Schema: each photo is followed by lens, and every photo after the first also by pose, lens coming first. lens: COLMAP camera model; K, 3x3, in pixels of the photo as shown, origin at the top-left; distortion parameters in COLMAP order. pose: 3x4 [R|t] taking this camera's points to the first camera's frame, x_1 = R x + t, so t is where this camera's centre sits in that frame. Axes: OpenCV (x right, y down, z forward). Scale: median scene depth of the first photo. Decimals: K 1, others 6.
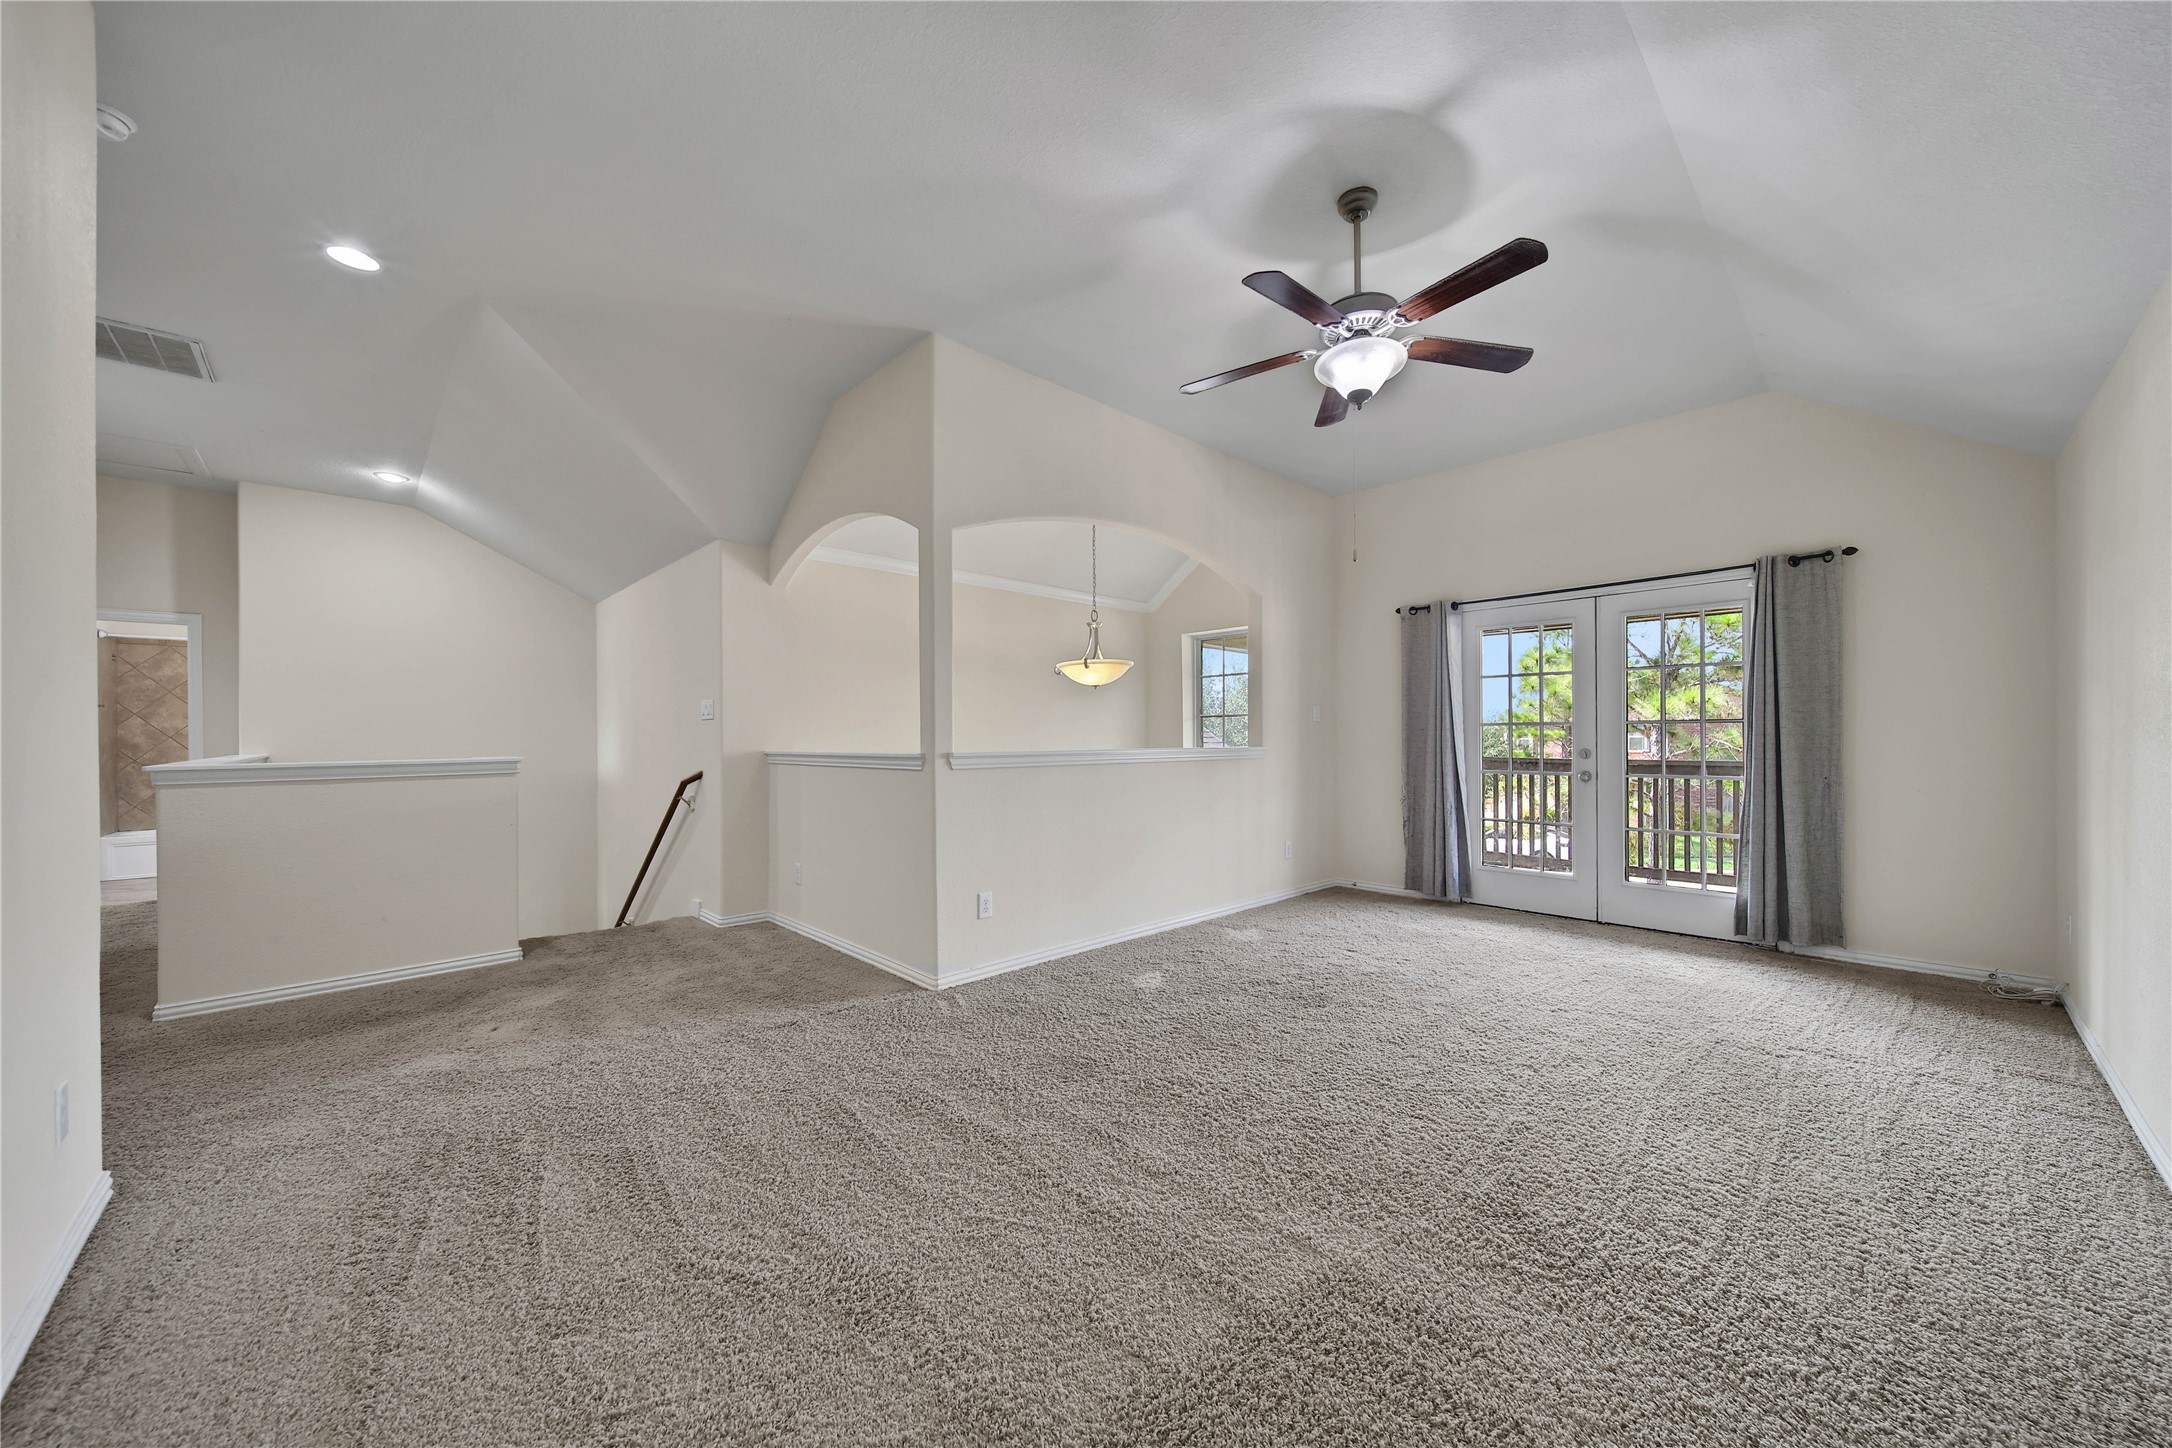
lens RADIAL K [[770.3, 0, 1076.4], [0, 770.3, 733.8], [0, 0, 1]] dist [-0.000380, -0.000204]
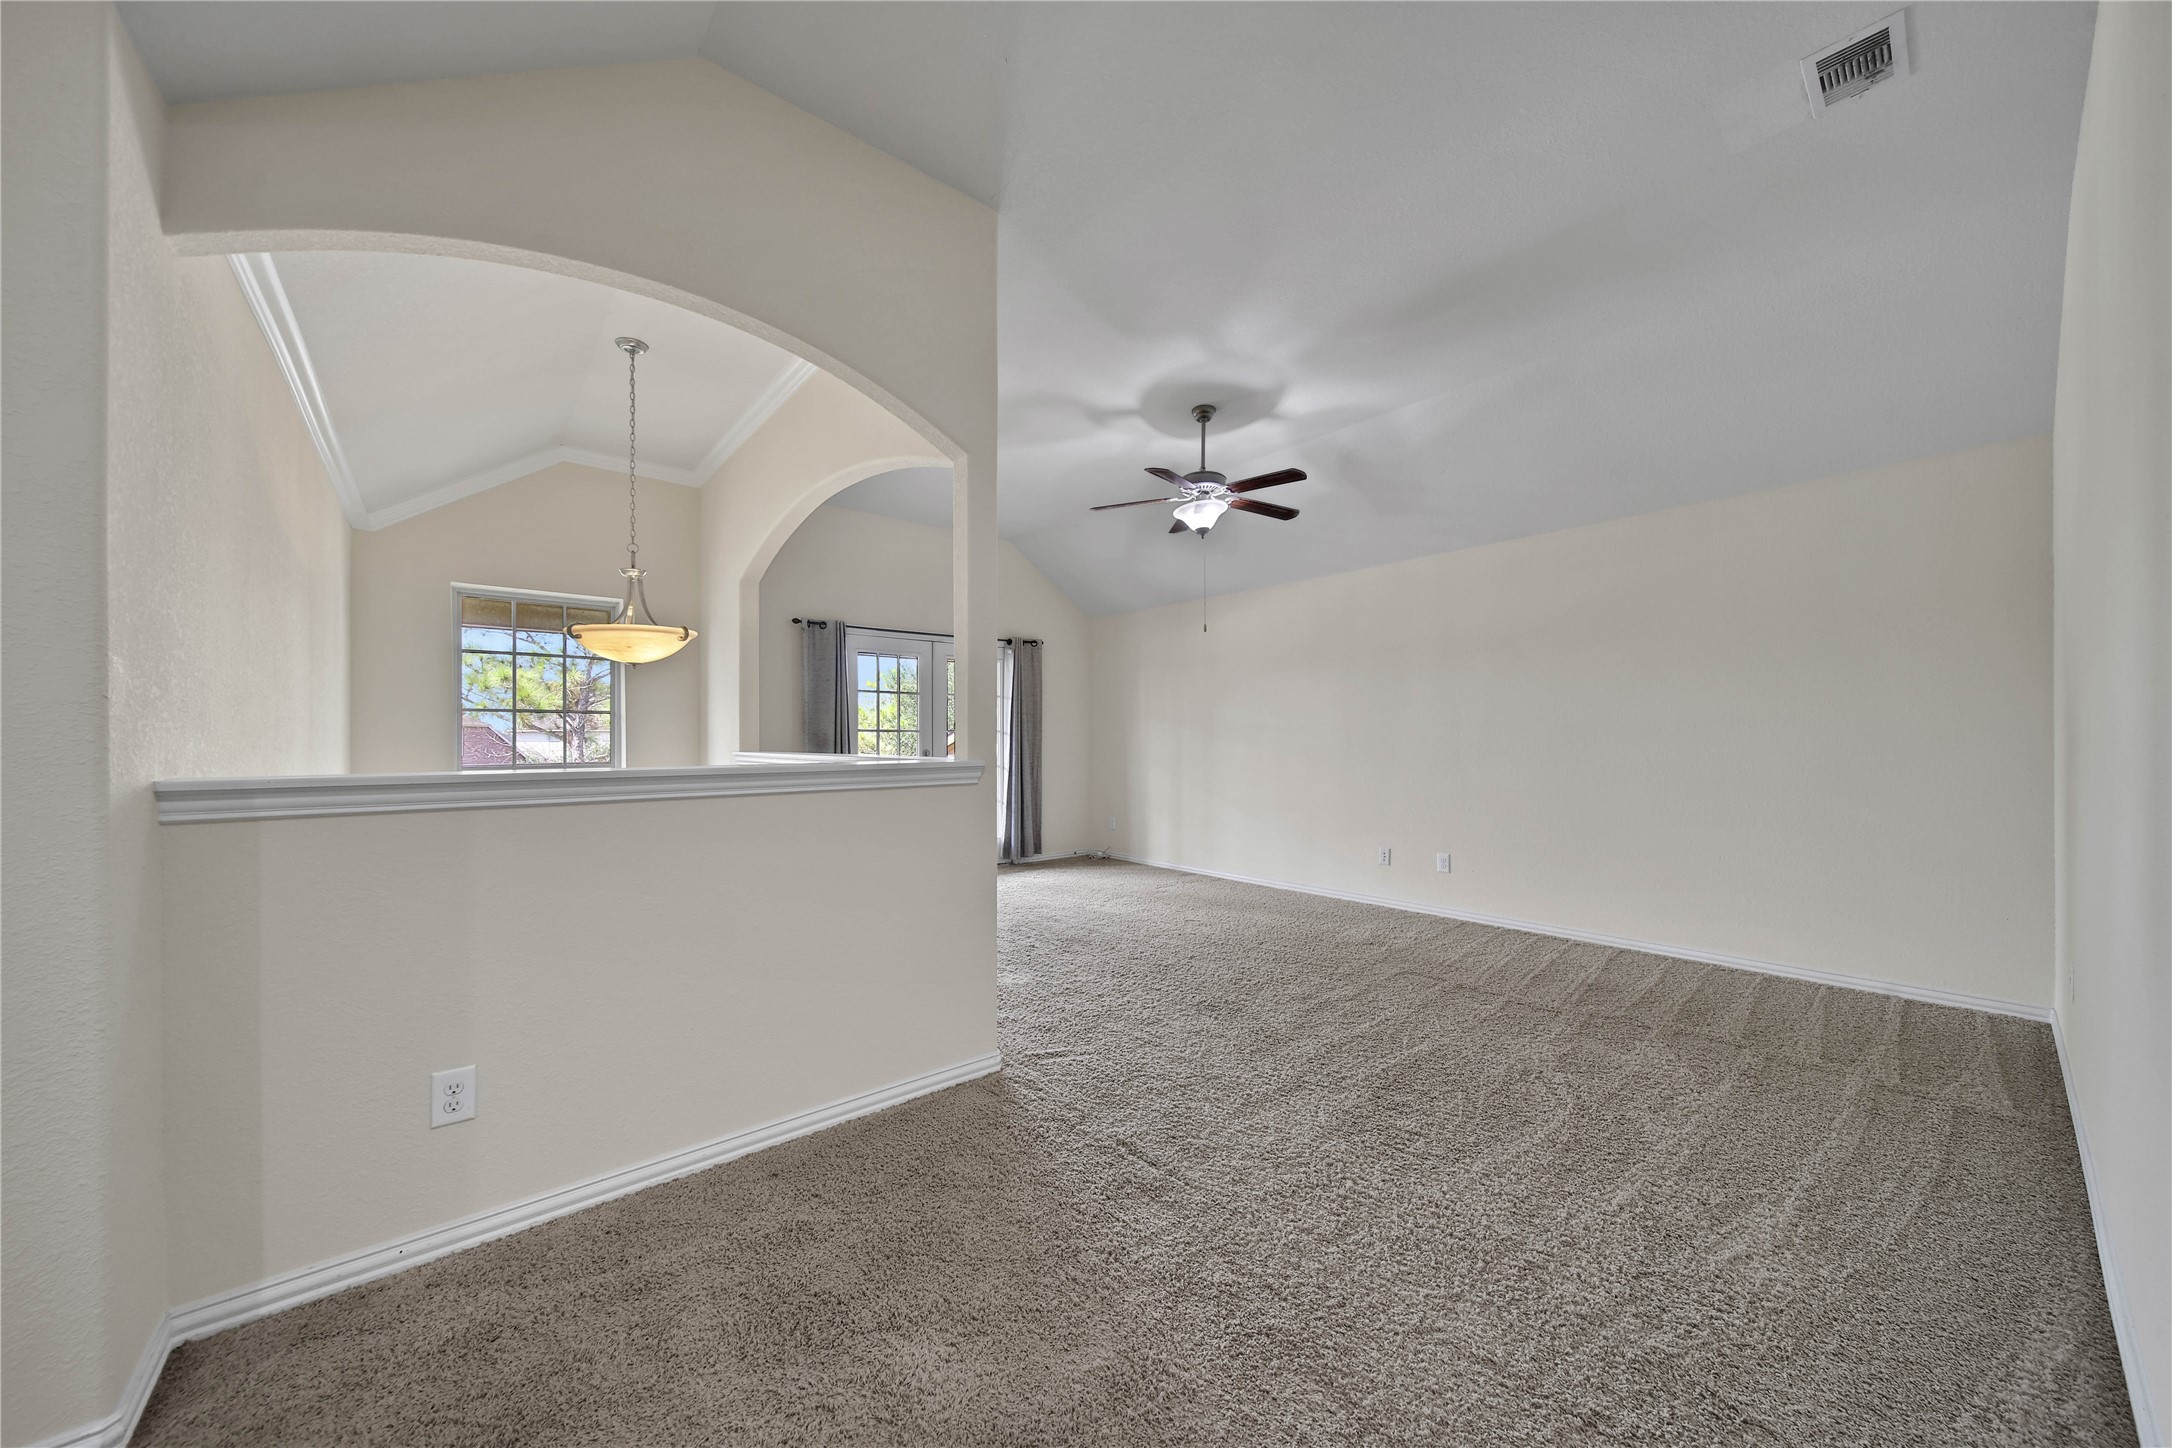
lens RADIAL K [[770.3, 0, 1071.2], [0, 770.3, 732.7], [0, 0, 1]] dist [-0.000380, -0.000204]
pose [[0.067060, 0.012707, 0.997668, -0.896393], [-0.003493, 0.999916, -0.012501, 0.007324], [-0.997743, -0.002647, 0.067098, 0.828284]]
